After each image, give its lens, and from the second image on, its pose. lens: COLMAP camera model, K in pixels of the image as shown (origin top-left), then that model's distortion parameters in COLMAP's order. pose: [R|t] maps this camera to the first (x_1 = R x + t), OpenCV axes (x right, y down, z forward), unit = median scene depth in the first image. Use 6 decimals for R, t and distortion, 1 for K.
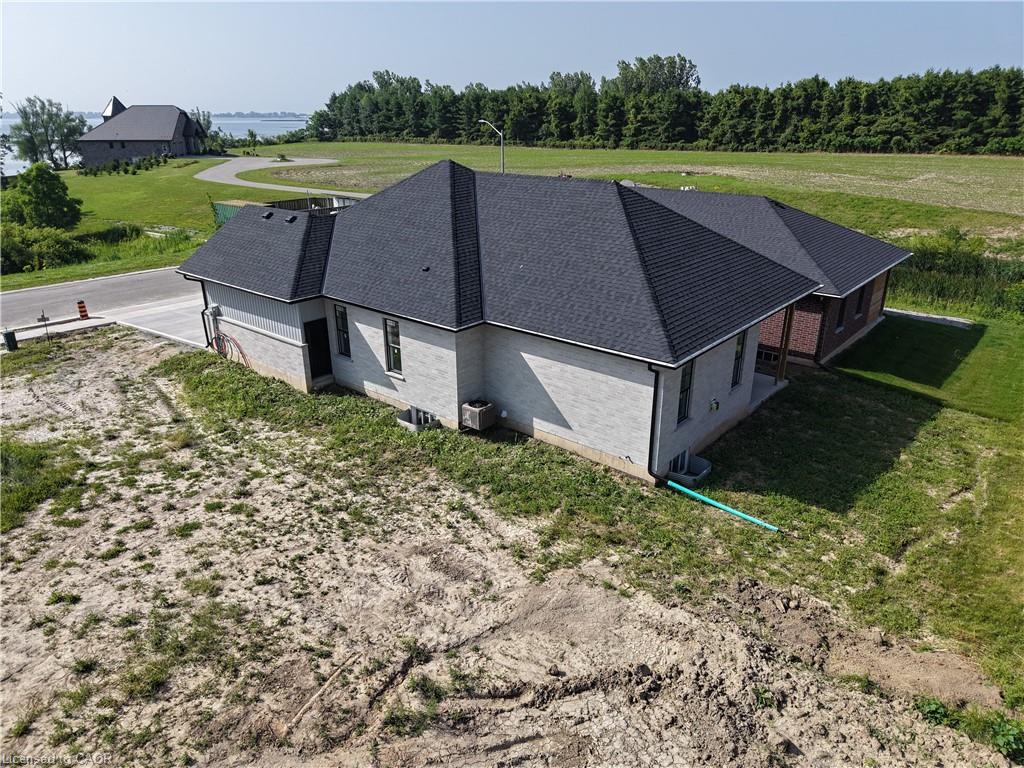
lens RADIAL K [[684.6, 0, 513.1], [0, 684.6, 385.0], [0, 0, 1]] dist [0.026818, -0.023068]
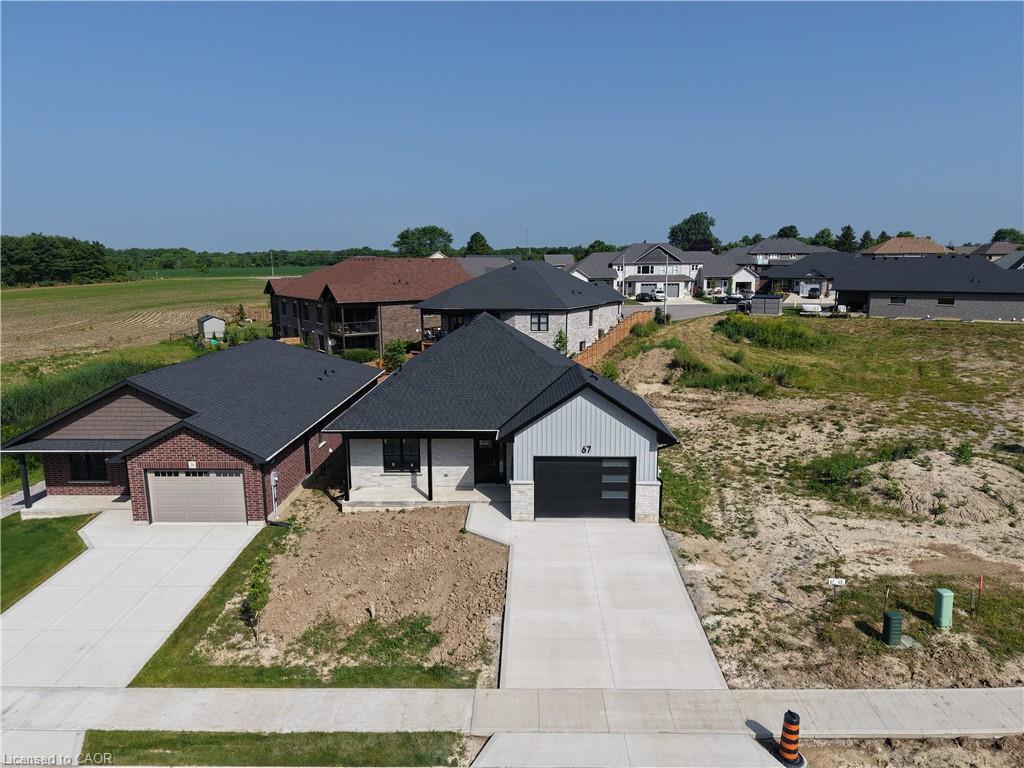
lens RADIAL K [[684.6, 0, 513.1], [0, 684.6, 385.0], [0, 0, 1]] dist [0.026818, -0.023068]
pose [[-0.626370, -0.138068, 0.767201, -1.160291], [0.290157, 0.872174, 0.393854, -0.734080], [-0.723512, 0.469307, -0.506243, 1.764362]]
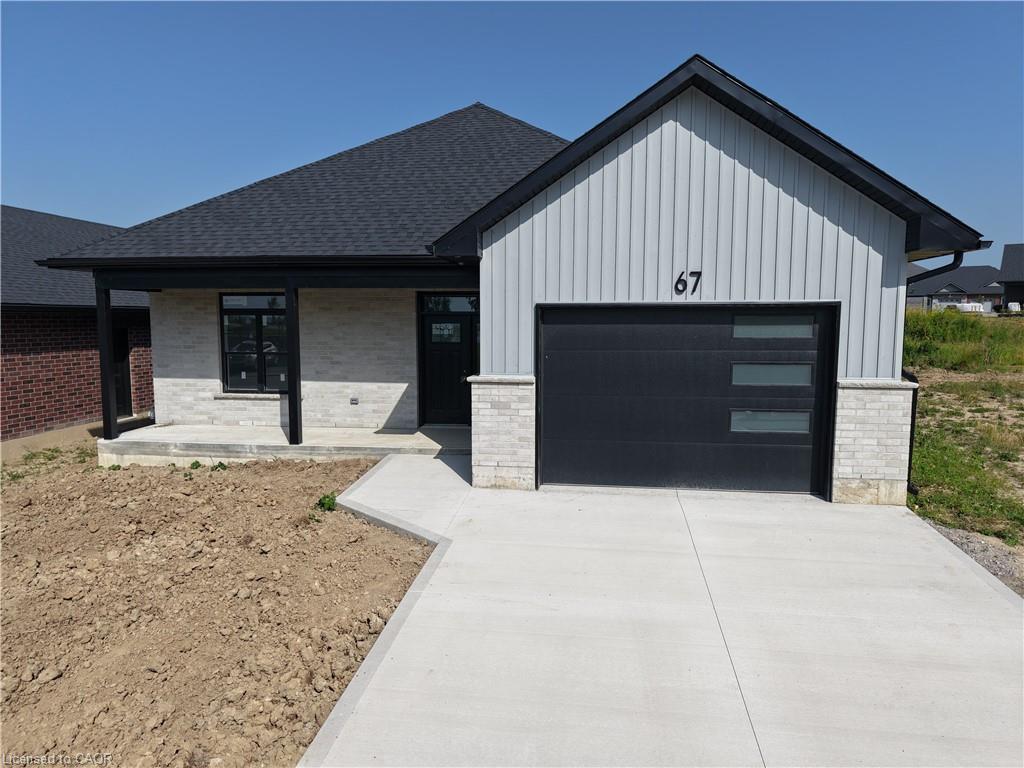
lens RADIAL K [[684.6, 0, 513.1], [0, 684.6, 385.0], [0, 0, 1]] dist [0.026818, -0.023068]
pose [[-0.534593, -0.080196, 0.841296, -0.700352], [0.307977, 0.908544, 0.282308, -0.282540], [-0.786994, 0.410020, -0.461003, 1.461022]]
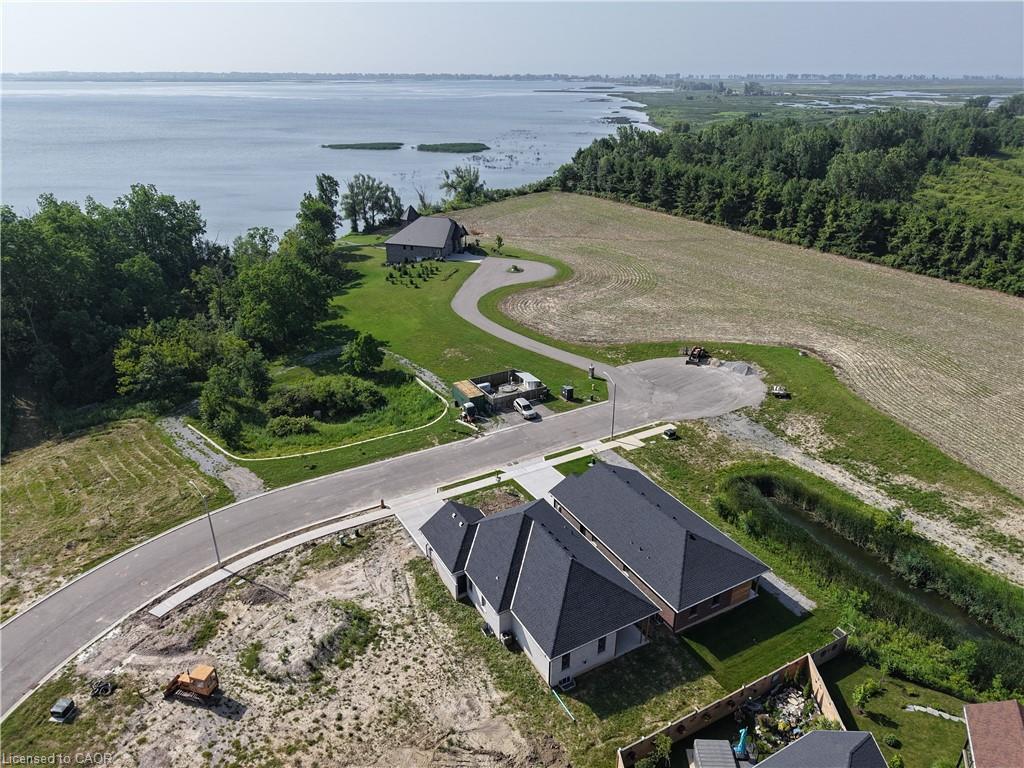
lens RADIAL K [[684.6, 0, 513.1], [0, 684.6, 385.0], [0, 0, 1]] dist [0.026818, -0.023068]
pose [[0.935852, 0.147491, -0.320044, 0.615242], [-0.129949, 0.988633, 0.075619, -1.019533], [0.327559, -0.029179, 0.944380, -1.364588]]
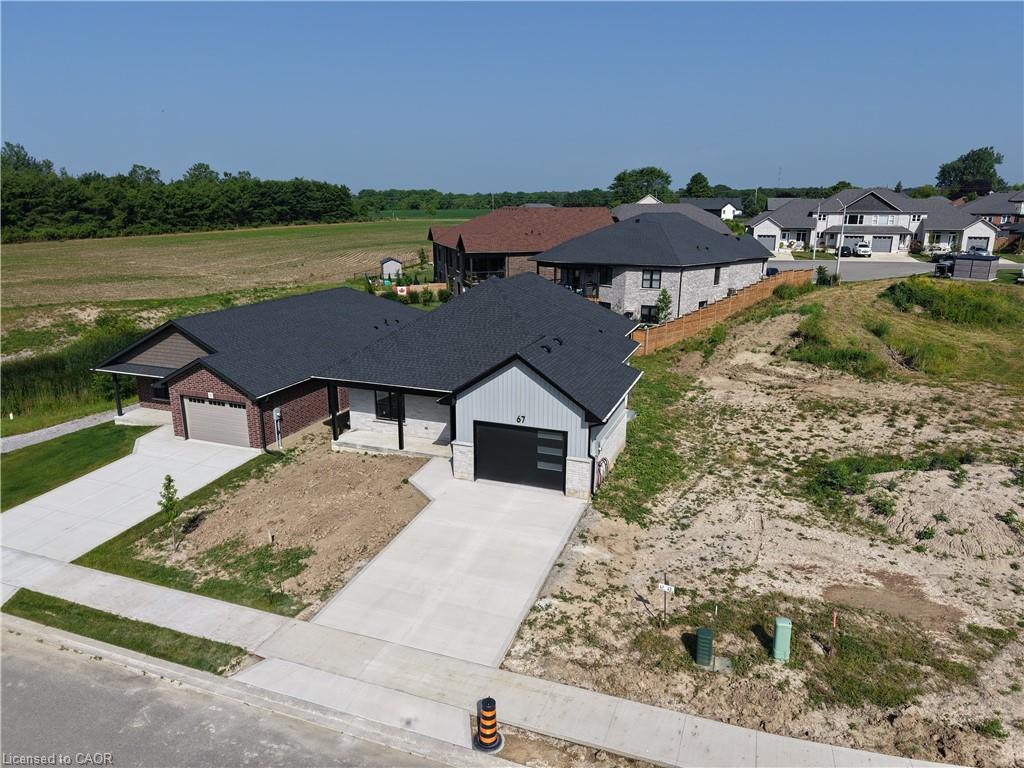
lens RADIAL K [[684.6, 0, 513.1], [0, 684.6, 385.0], [0, 0, 1]] dist [0.026818, -0.023068]
pose [[-0.330736, -0.246731, 0.910899, -1.389070], [0.343301, 0.867634, 0.359660, -0.633551], [-0.879067, 0.431665, -0.202255, 1.400079]]
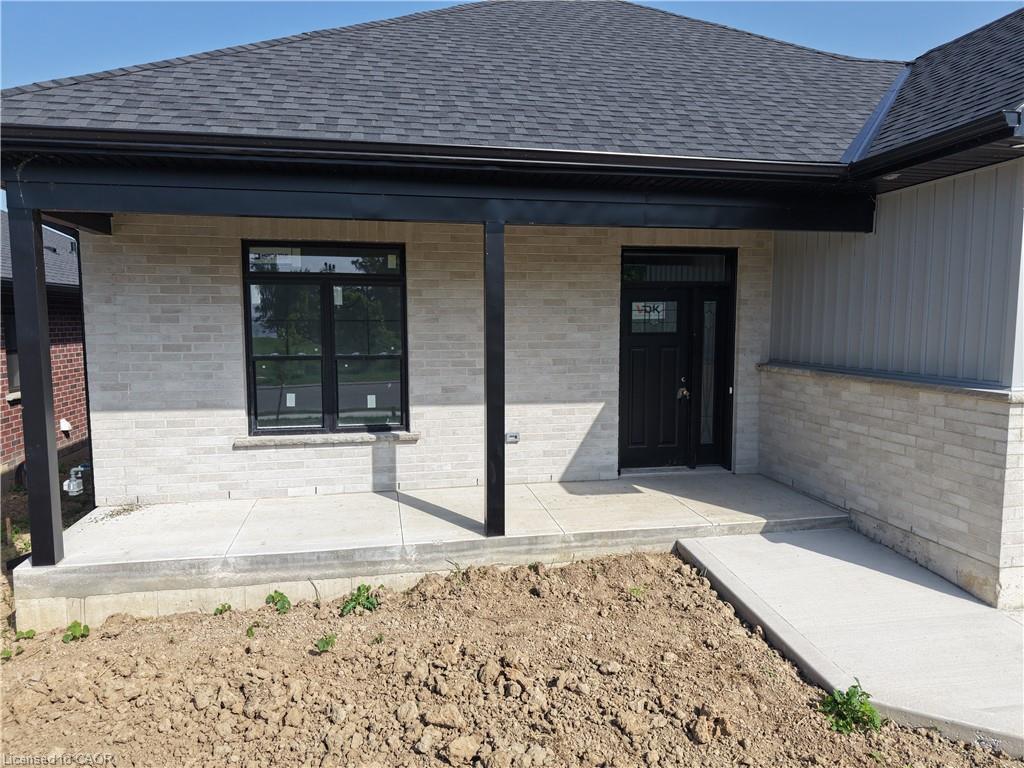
lens RADIAL K [[684.6, 0, 513.1], [0, 684.6, 385.0], [0, 0, 1]] dist [0.026818, -0.023068]
pose [[-0.779383, -0.058370, 0.623823, -0.377729], [0.230464, 0.899140, 0.372065, -0.292176], [-0.582622, 0.433750, -0.687322, 1.514554]]
